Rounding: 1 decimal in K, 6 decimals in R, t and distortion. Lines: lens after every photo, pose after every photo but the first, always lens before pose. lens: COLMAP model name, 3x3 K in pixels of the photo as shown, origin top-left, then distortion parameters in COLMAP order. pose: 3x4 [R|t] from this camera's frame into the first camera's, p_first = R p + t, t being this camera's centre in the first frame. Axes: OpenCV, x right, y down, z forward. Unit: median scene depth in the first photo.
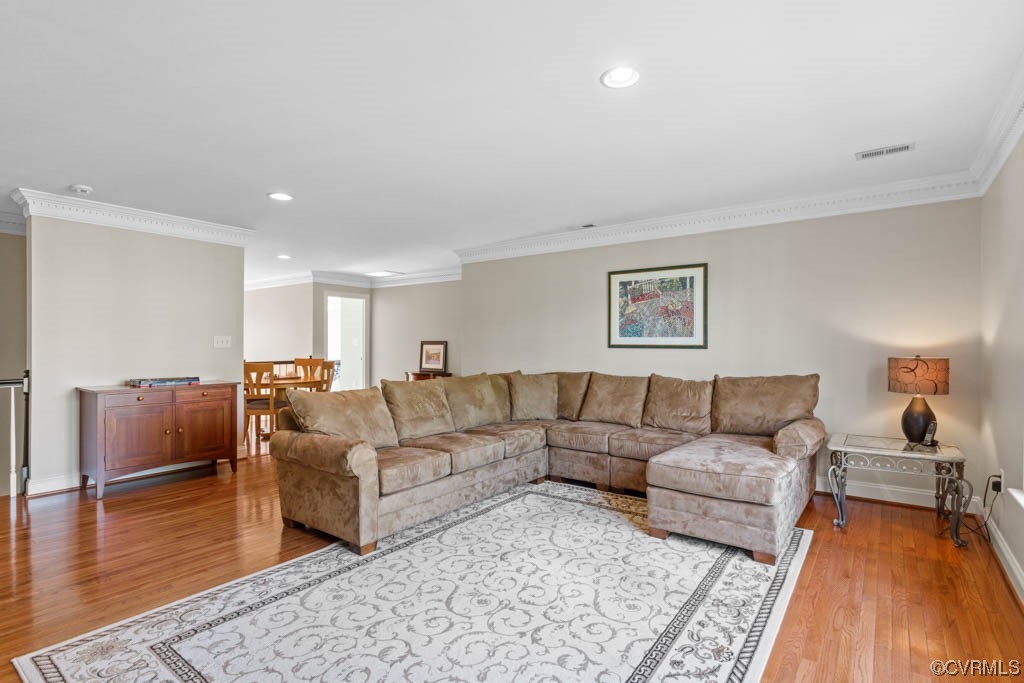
lens RADIAL K [[496.7, 0, 515.7], [0, 496.7, 342.1], [0, 0, 1]] dist [0.000556, 0.000306]
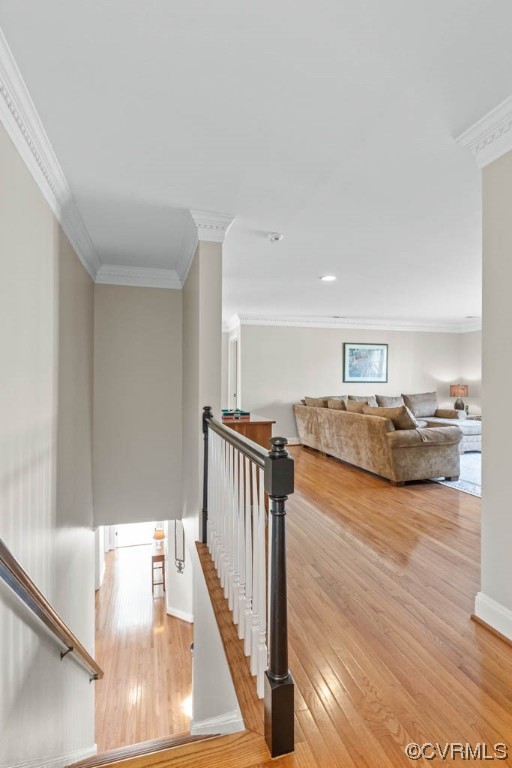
lens RADIAL K [[372.5, 0, 256.0], [0, 372.5, 384.0], [0, 0, 1]] dist [0.000556, 0.000306]
pose [[0.620578, -0.006658, 0.784116, -1.171772], [0.001990, 0.999974, 0.006916, 0.005868], [-0.784142, -0.002732, 0.620575, 0.392924]]
